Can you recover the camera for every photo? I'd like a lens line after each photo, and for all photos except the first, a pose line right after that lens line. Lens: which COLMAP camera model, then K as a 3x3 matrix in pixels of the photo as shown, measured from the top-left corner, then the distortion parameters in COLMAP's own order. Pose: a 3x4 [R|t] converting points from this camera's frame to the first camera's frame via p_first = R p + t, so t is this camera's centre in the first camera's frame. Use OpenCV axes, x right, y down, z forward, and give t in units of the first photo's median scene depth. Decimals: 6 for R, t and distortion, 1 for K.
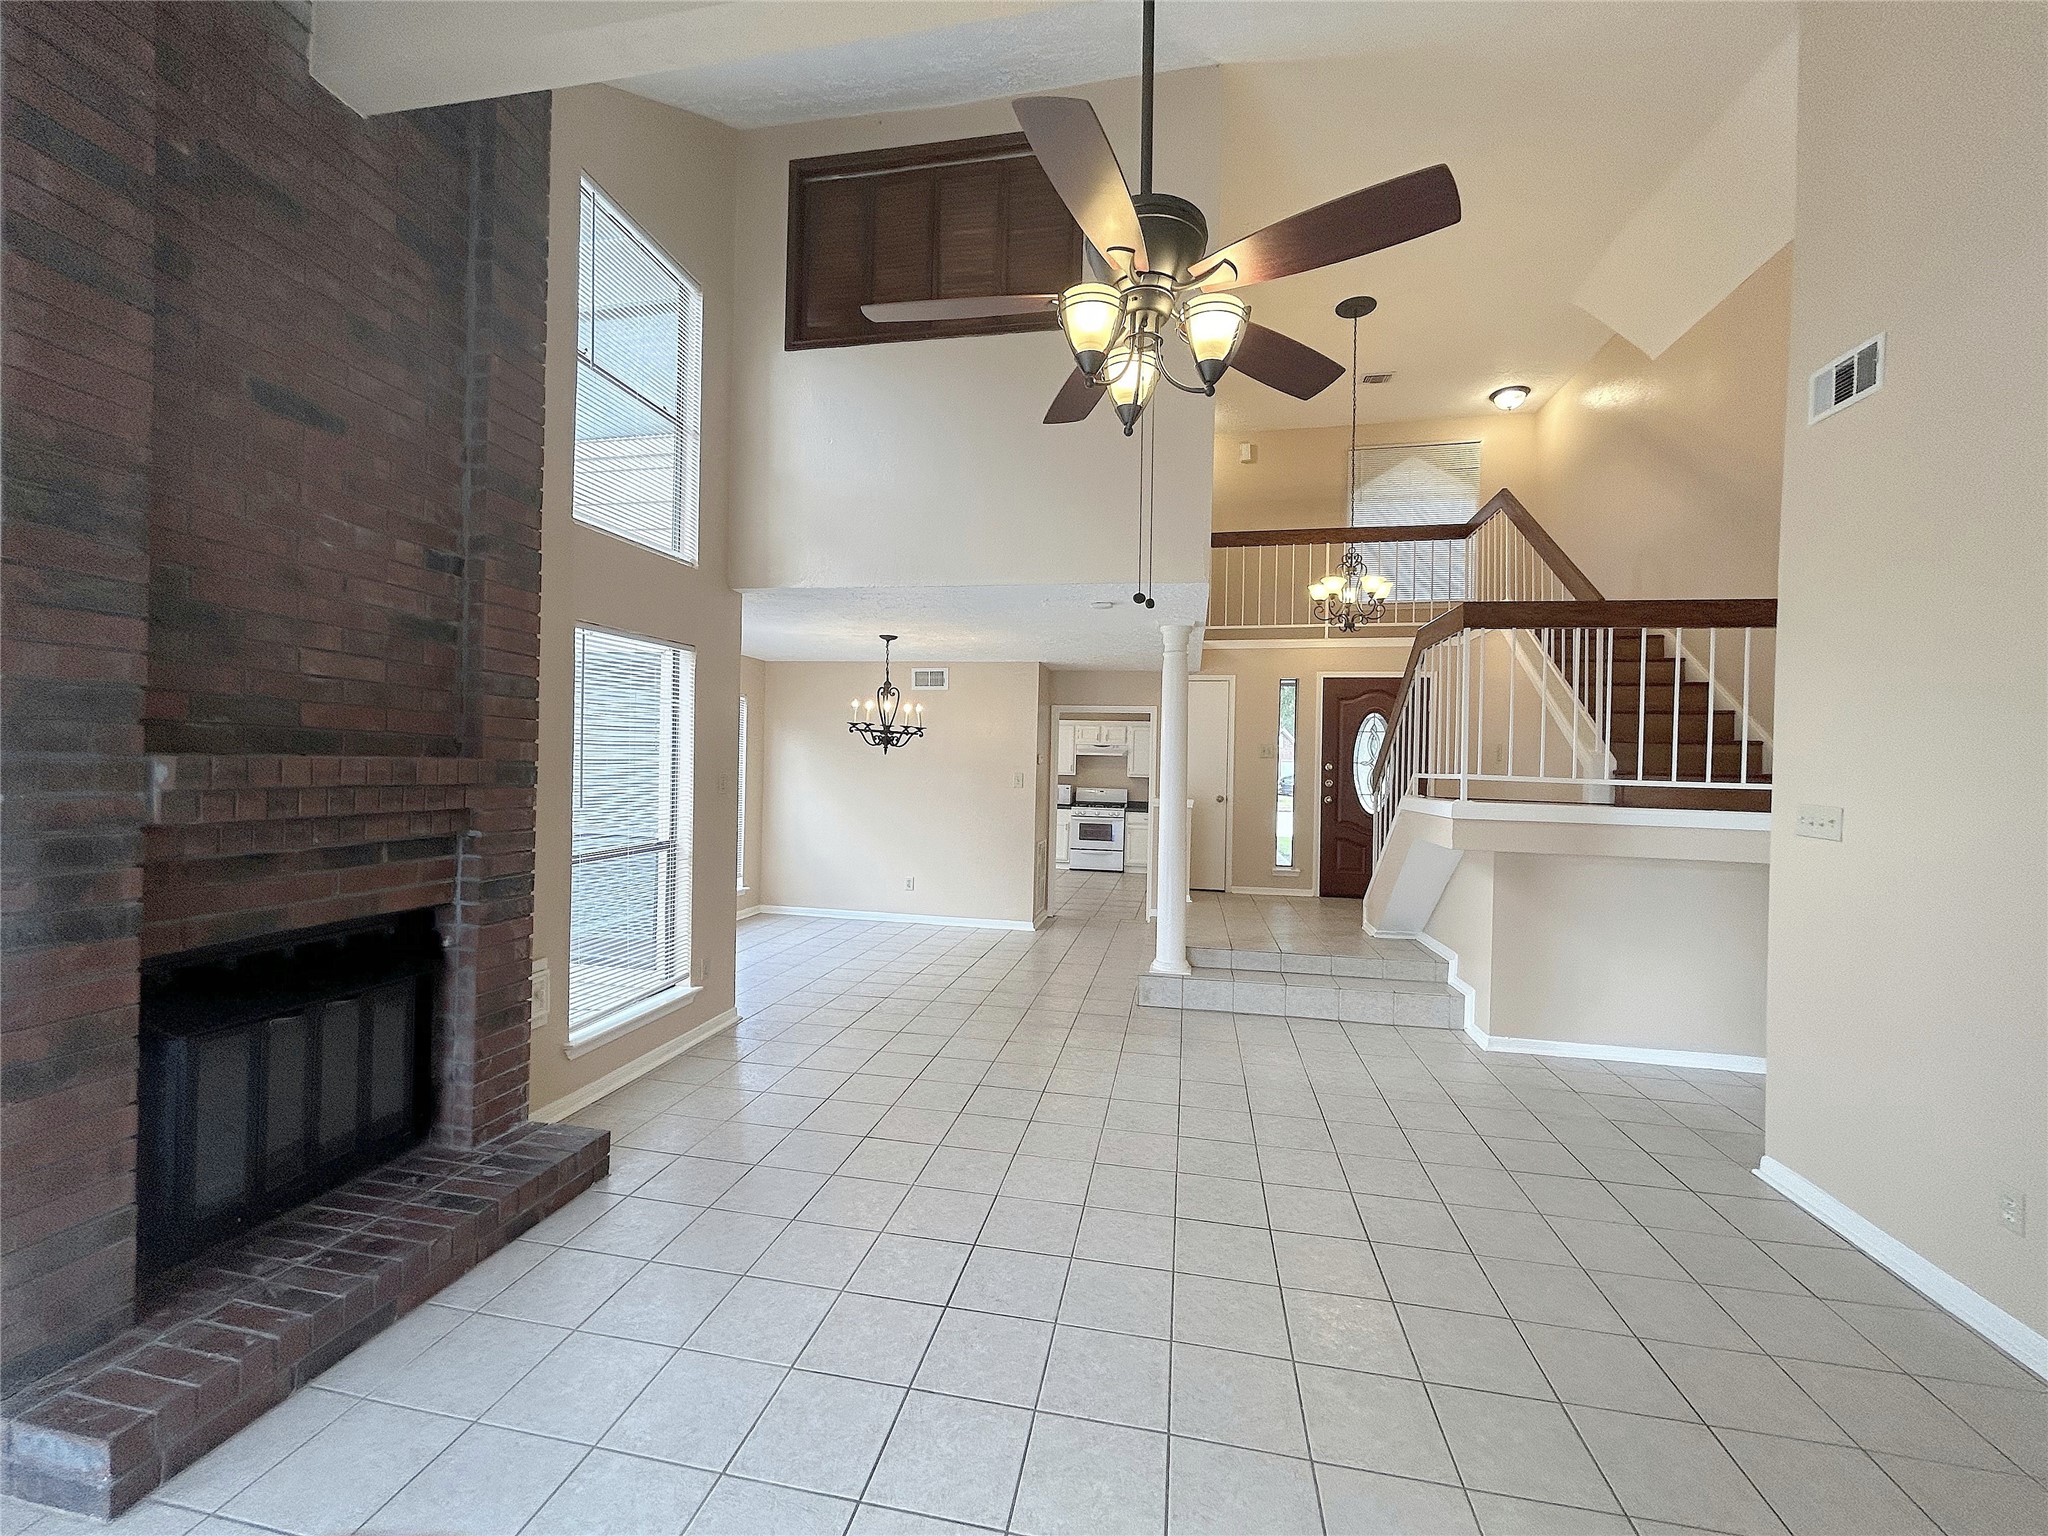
lens RADIAL K [[824.4, 0, 1024.0], [0, 824.4, 768.0], [0, 0, 1]] dist [-0.001316, 0.000250]
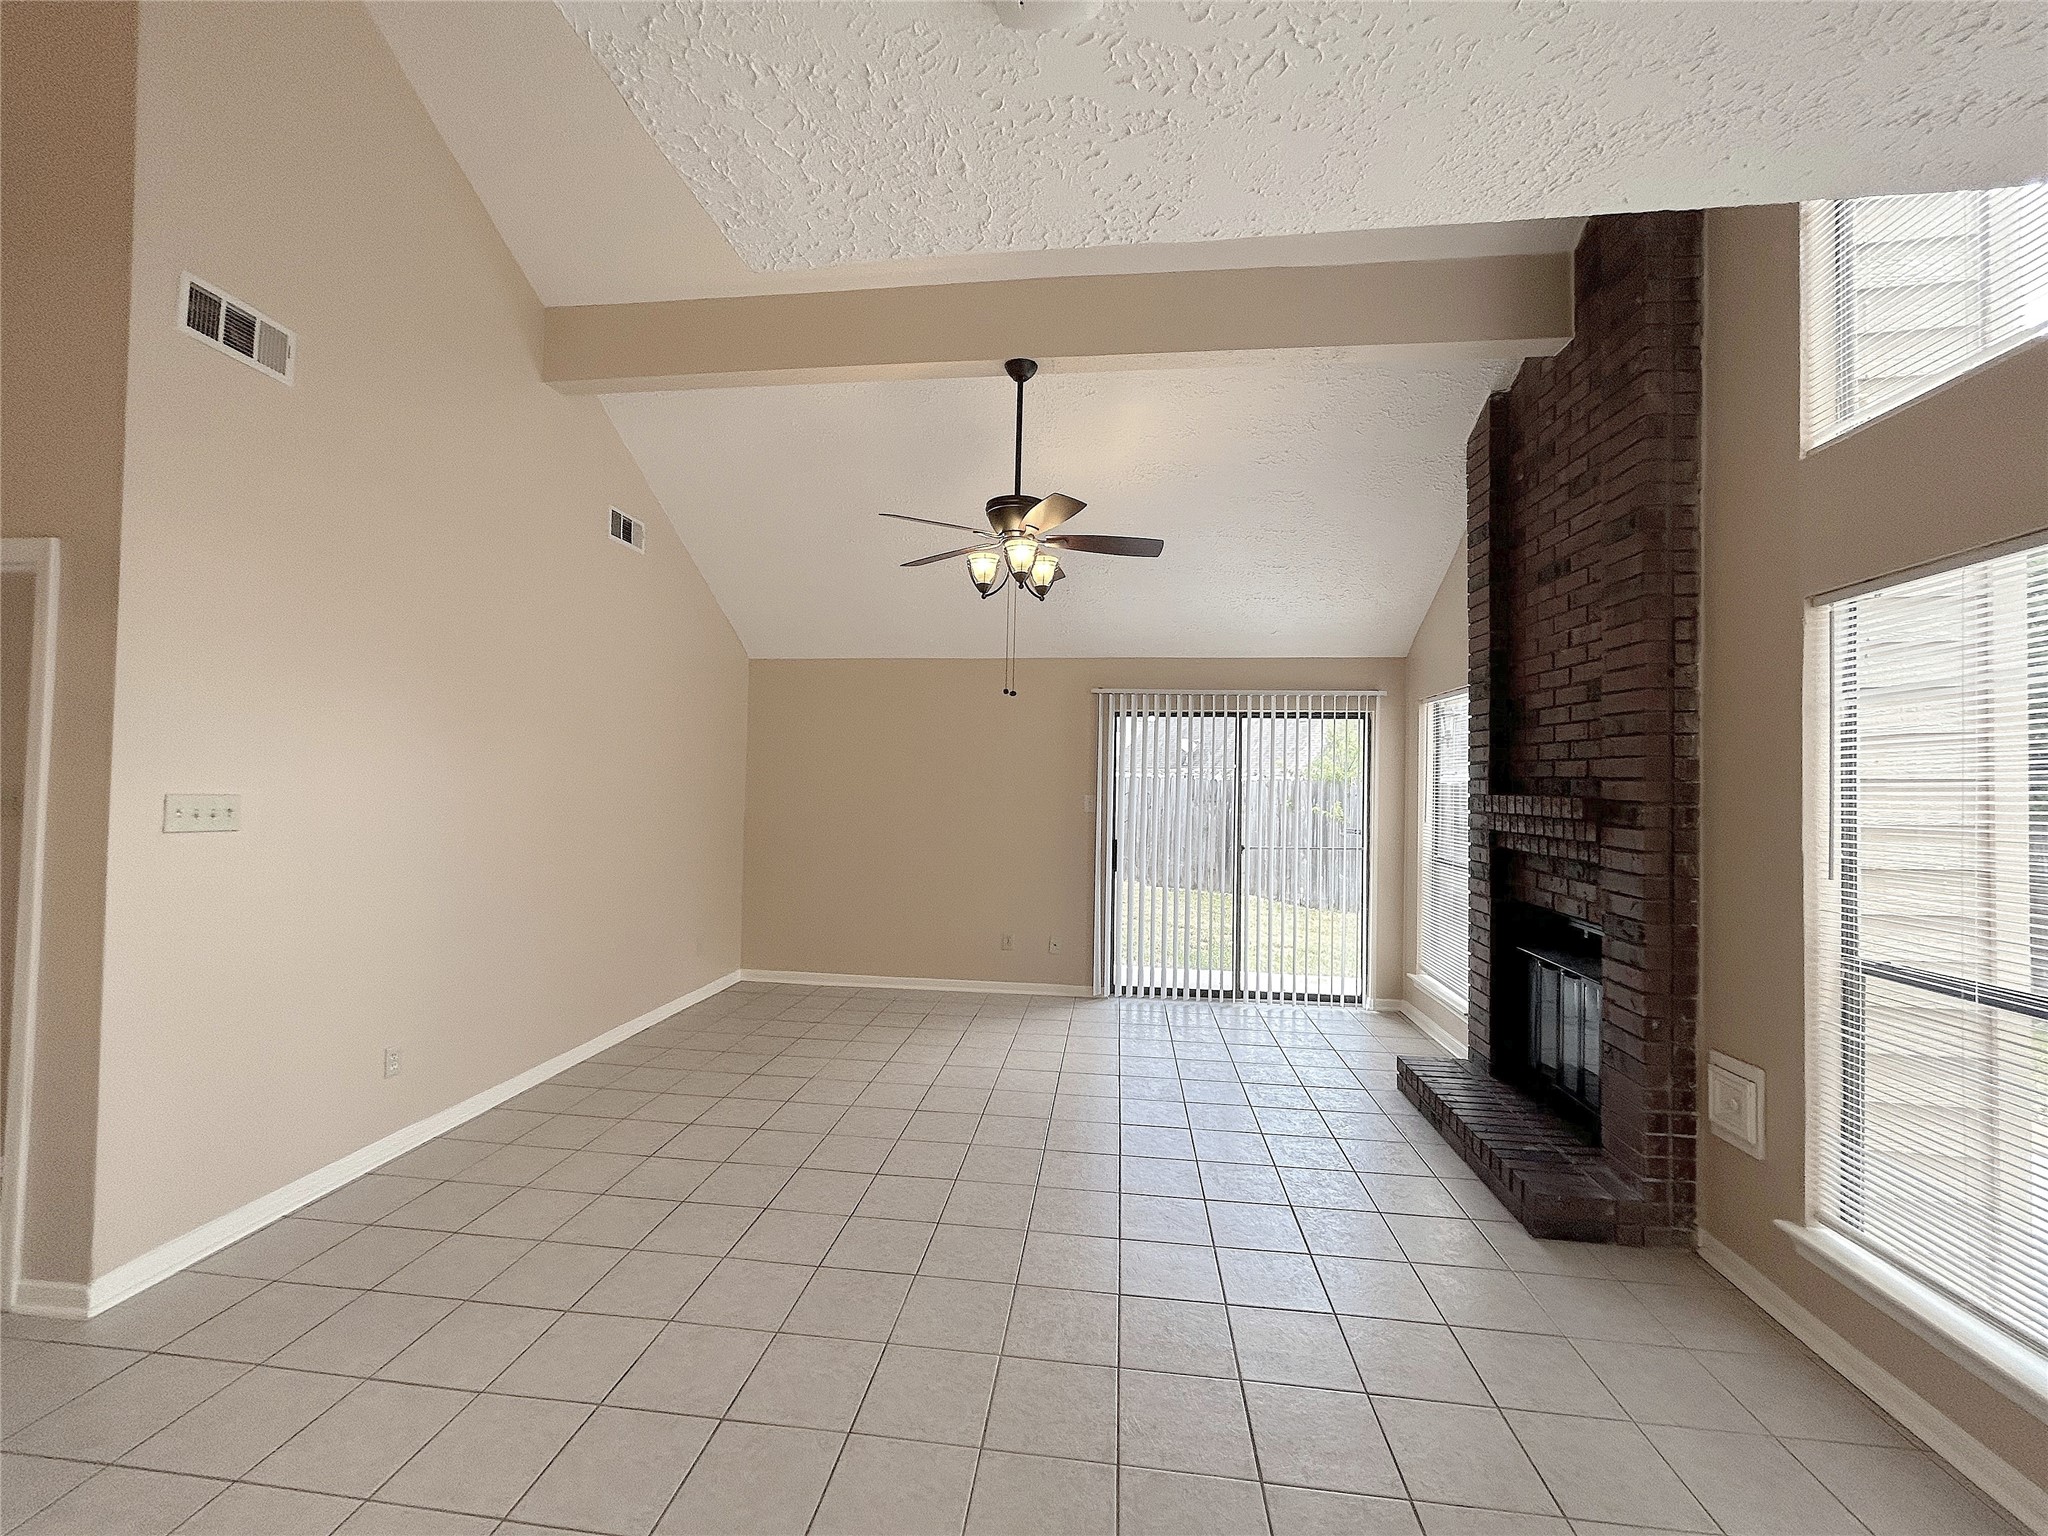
lens RADIAL K [[824.4, 0, 1024.0], [0, 824.4, 768.0], [0, 0, 1]] dist [-0.001316, 0.000250]
pose [[-0.996596, -0.043991, -0.069720, 0.091622], [-0.043340, 0.999002, -0.010827, -0.005735], [0.070127, -0.007768, -0.997508, 1.106720]]
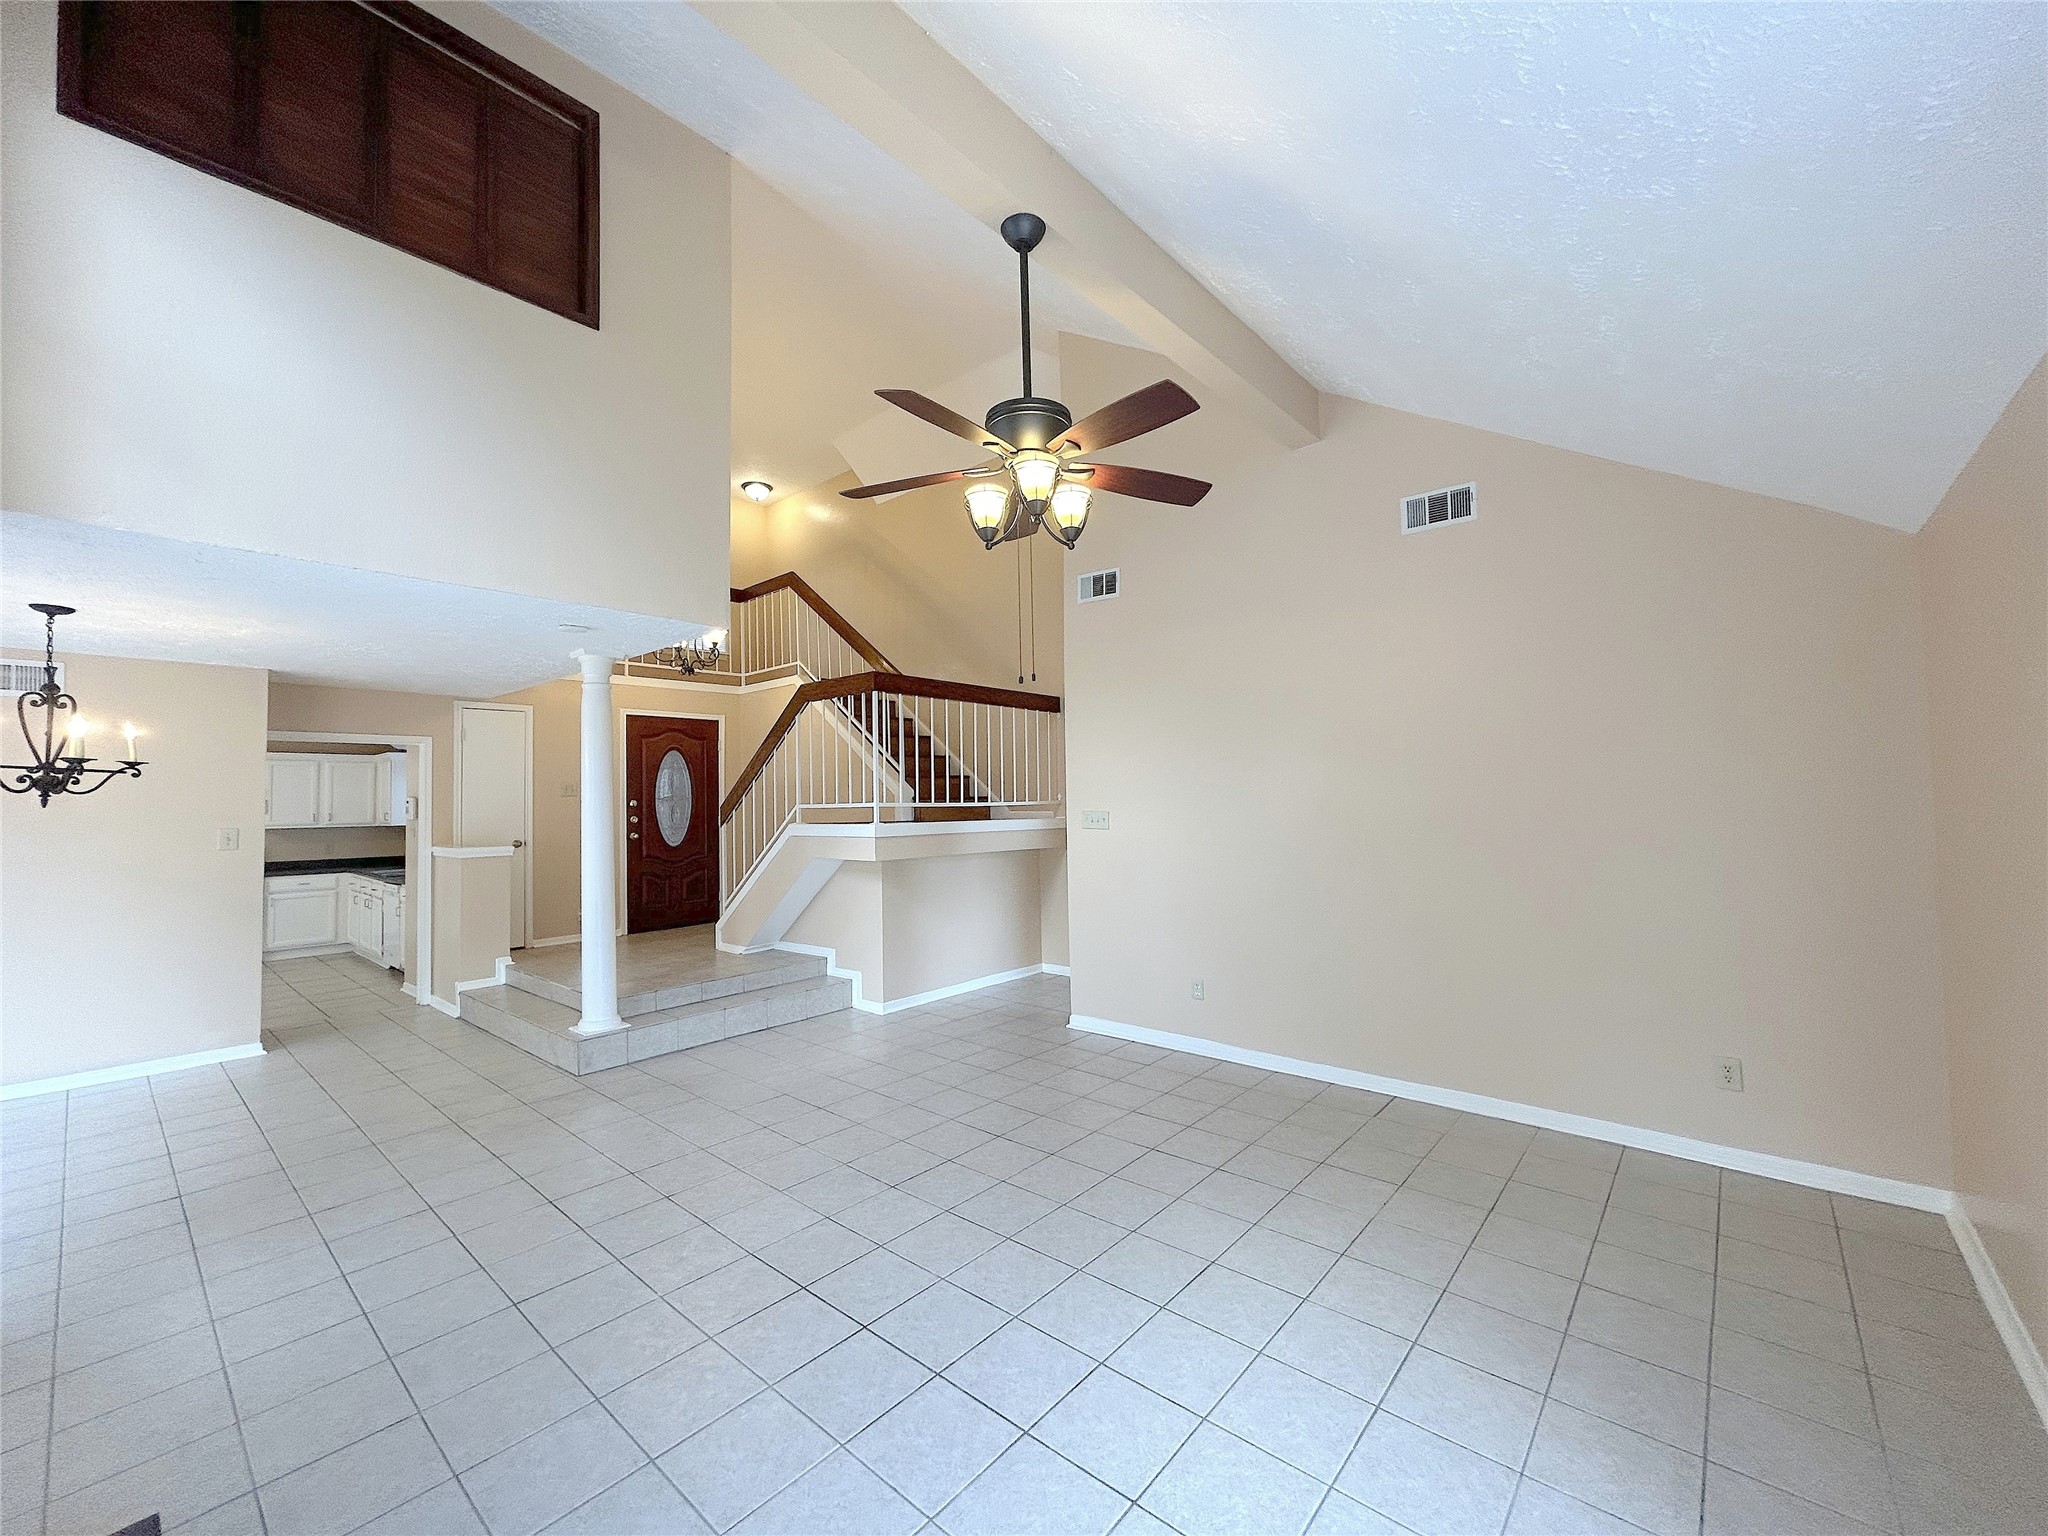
lens RADIAL K [[817.4, 0, 1037.4], [0, 817.4, 768.3], [0, 0, 1]] dist [0.001038, 0.000085]
pose [[0.491347, 0.000849, 0.870963, -0.398360], [0.034243, 0.999208, -0.020292, -0.010306], [-0.870290, 0.039795, 0.490929, 0.123266]]
